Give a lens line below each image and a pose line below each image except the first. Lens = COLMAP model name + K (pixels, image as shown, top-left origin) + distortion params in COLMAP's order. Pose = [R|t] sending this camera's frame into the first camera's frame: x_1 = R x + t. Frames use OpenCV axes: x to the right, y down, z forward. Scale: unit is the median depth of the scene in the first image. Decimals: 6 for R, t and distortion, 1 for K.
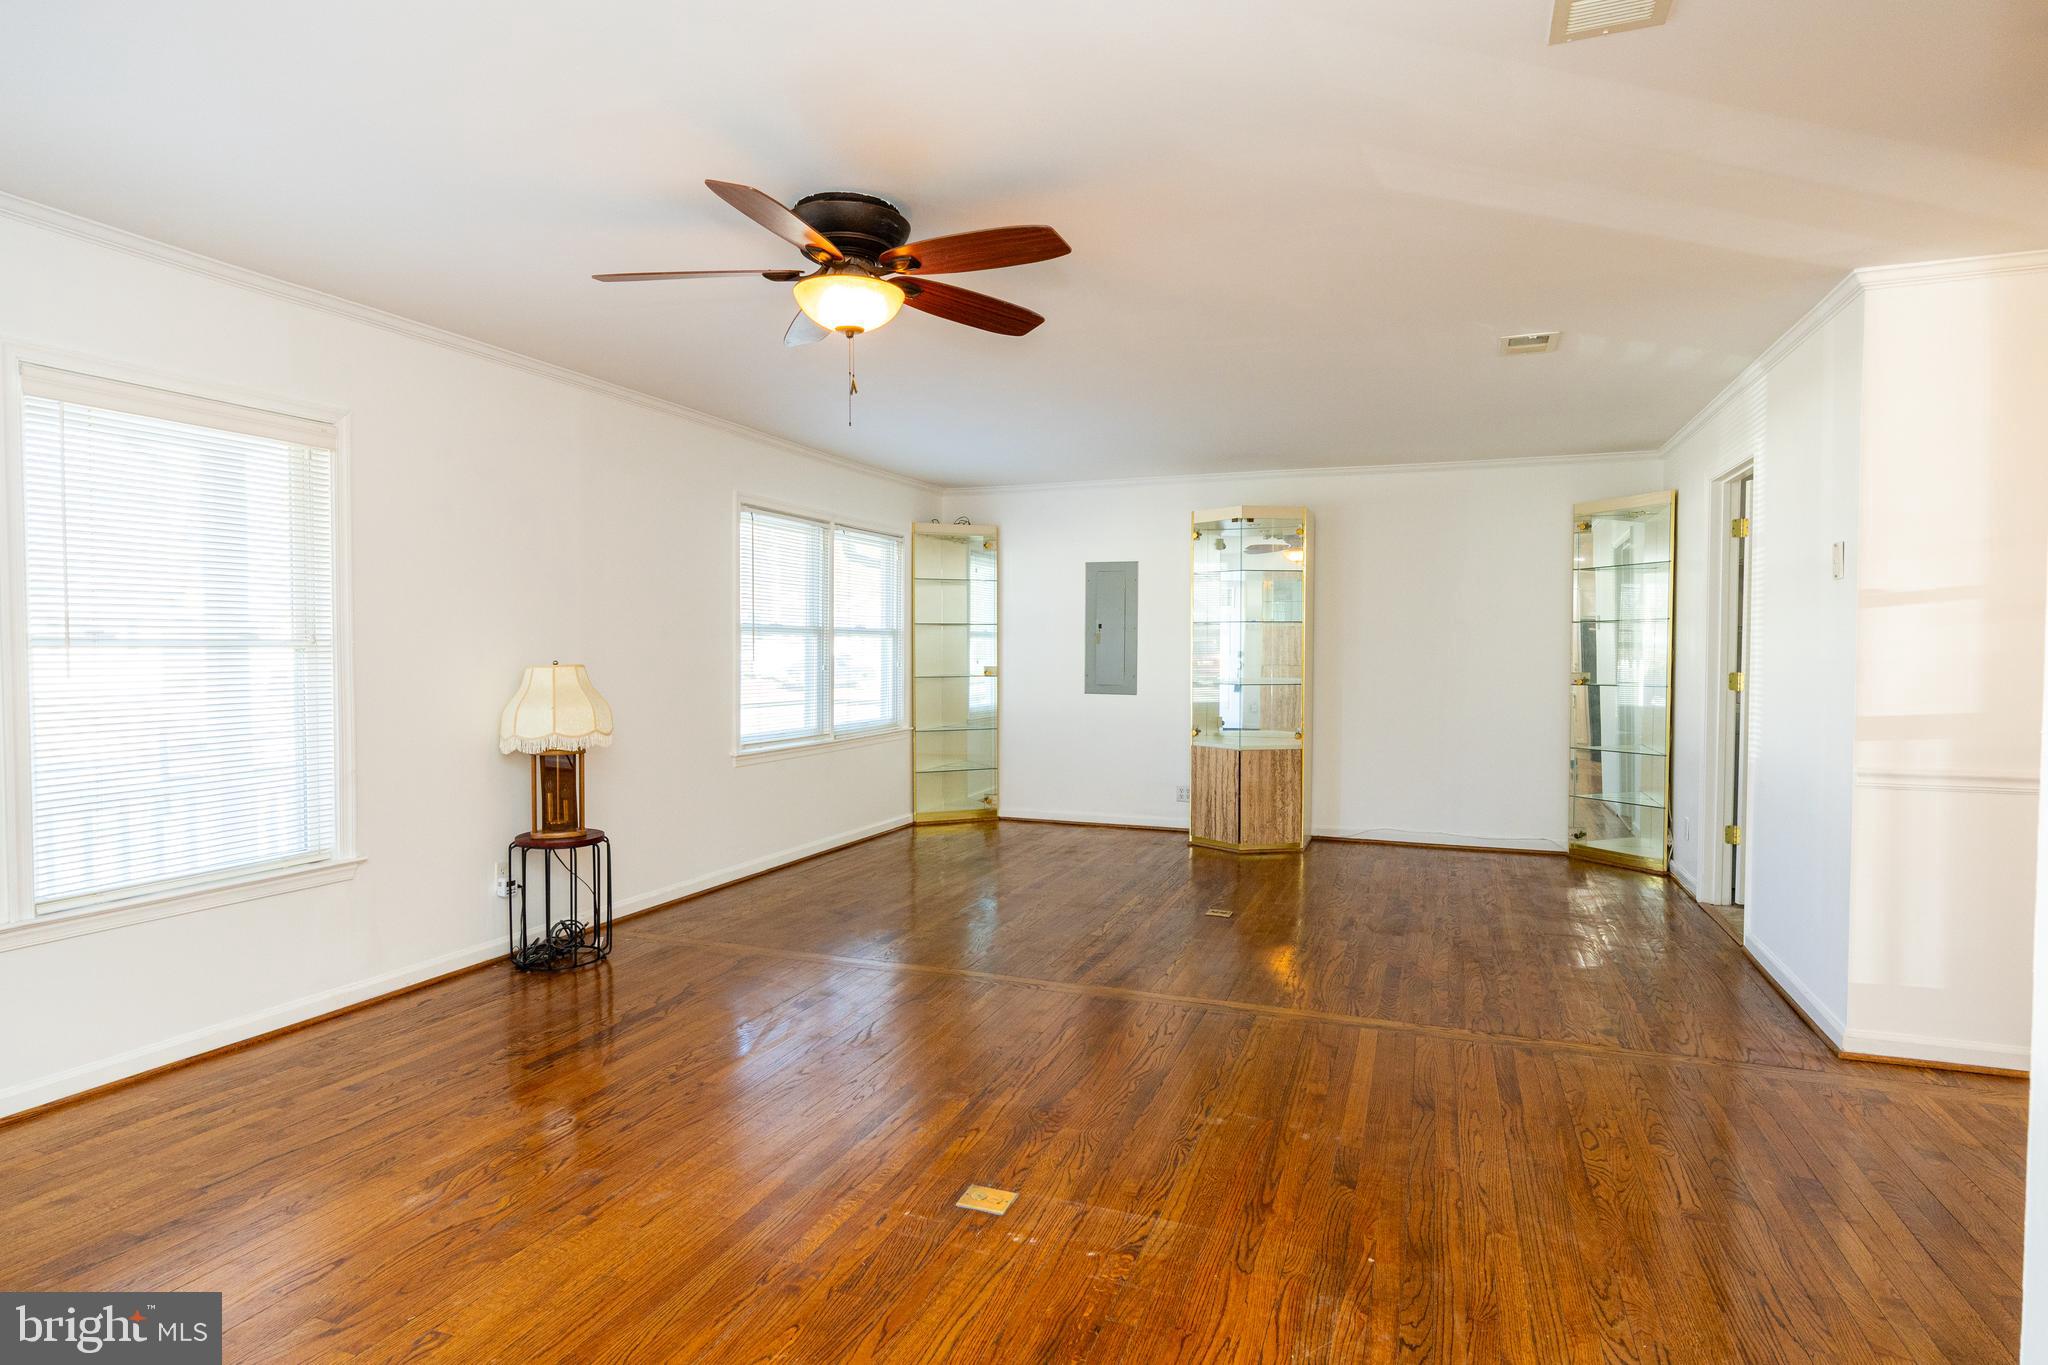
lens RADIAL K [[1103.8, 0, 1039.0], [0, 1103.8, 676.5], [0, 0, 1]] dist [0.000504, -0.000671]
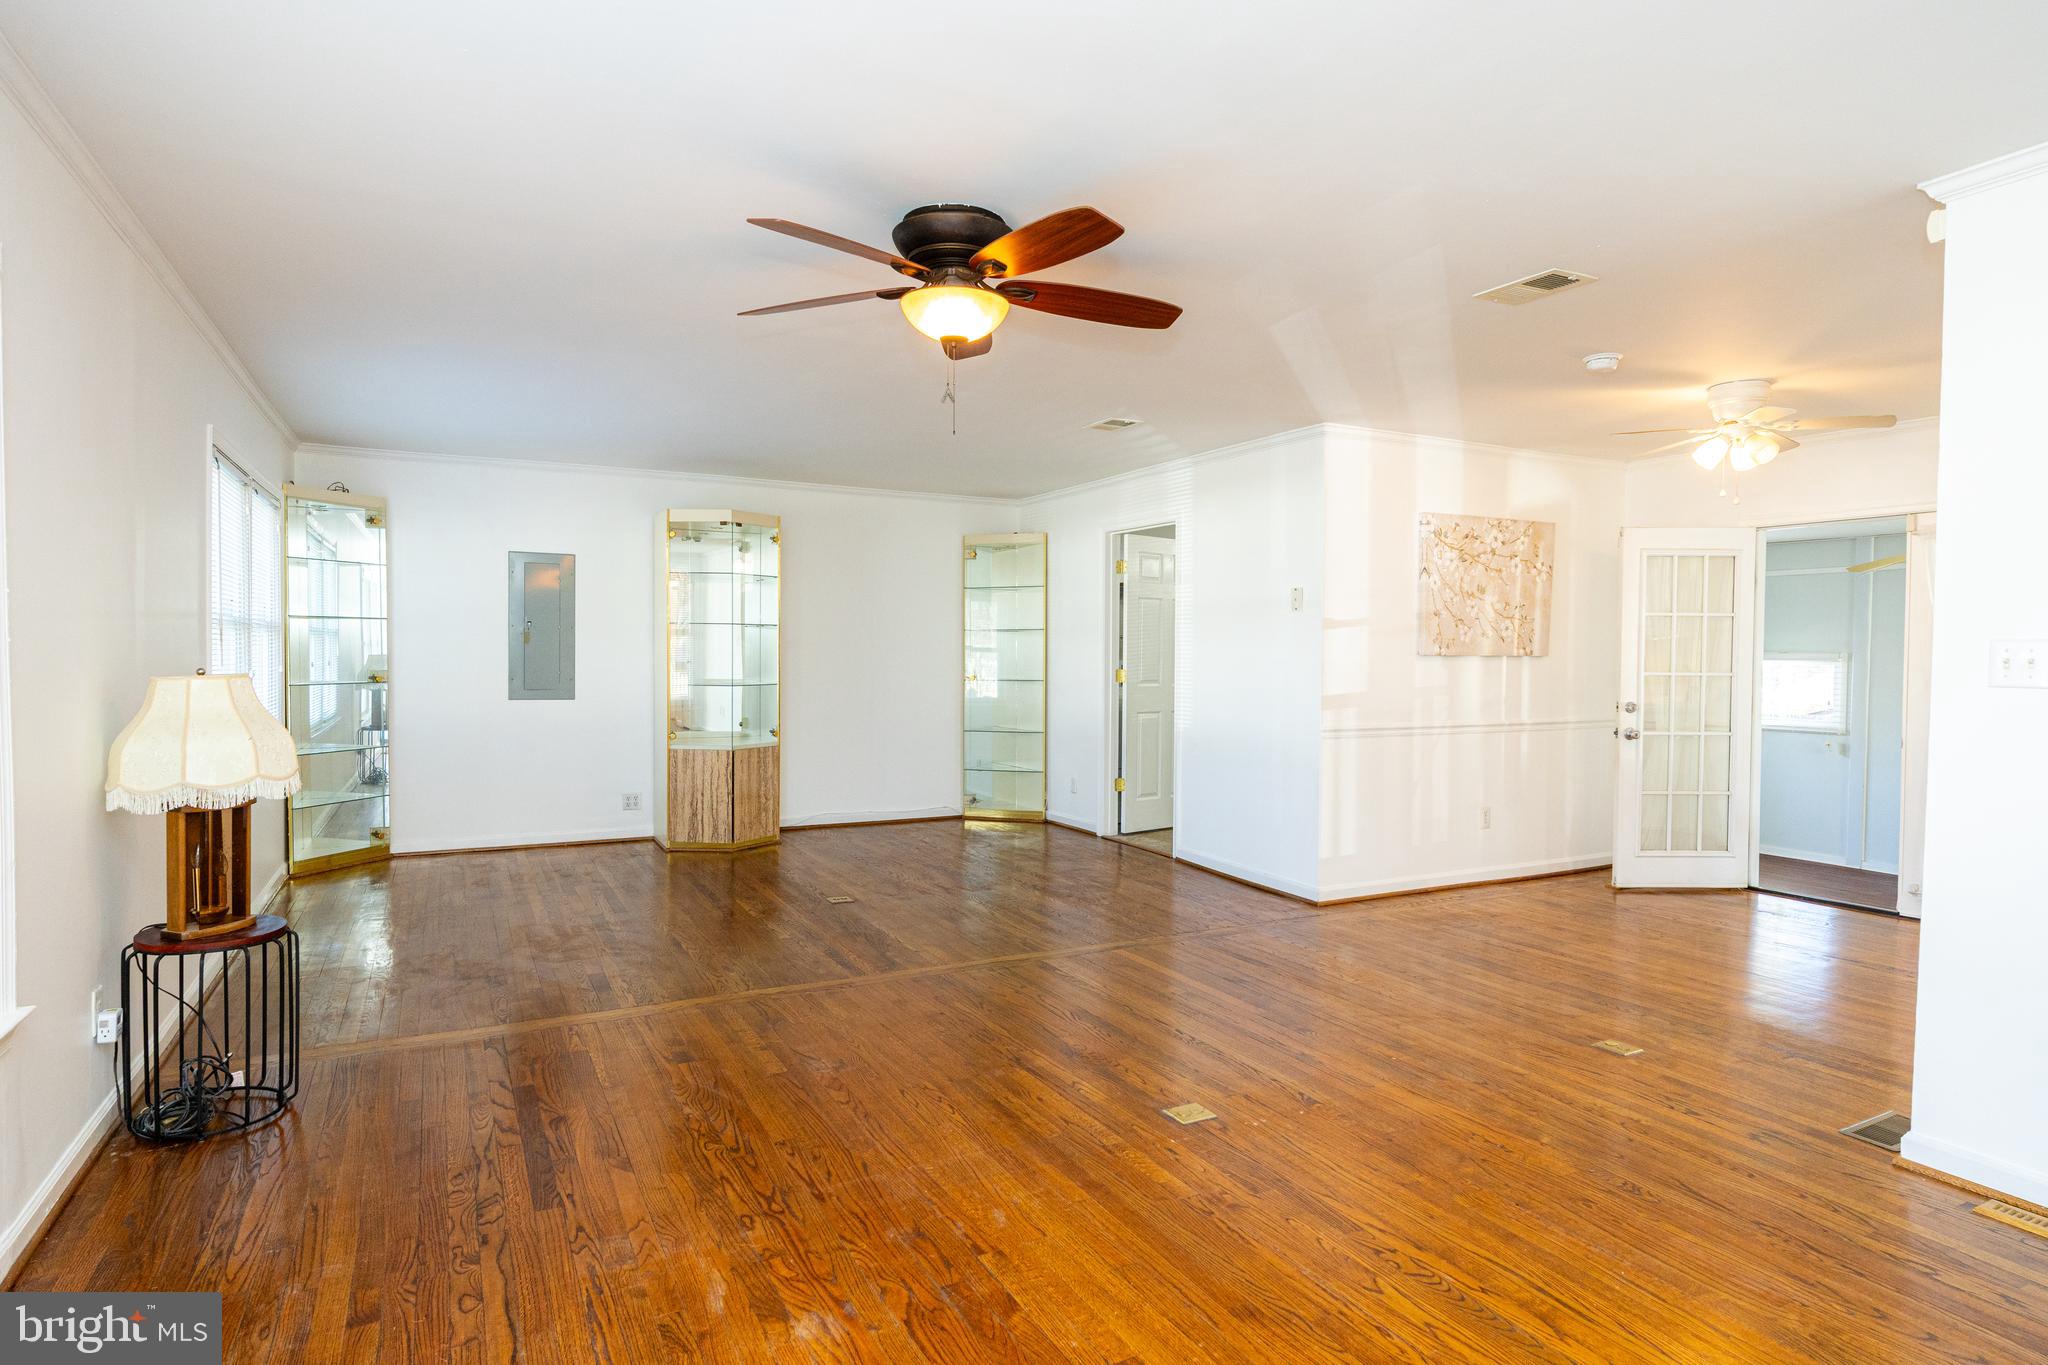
lens RADIAL K [[1103.8, 0, 1016.4], [0, 1103.8, 678.3], [0, 0, 1]] dist [0.000504, -0.000671]
pose [[0.666391, -0.015352, 0.745445, -0.399458], [0.012916, 0.999876, 0.009047, -0.005293], [-0.745491, 0.003599, 0.666506, 0.126377]]
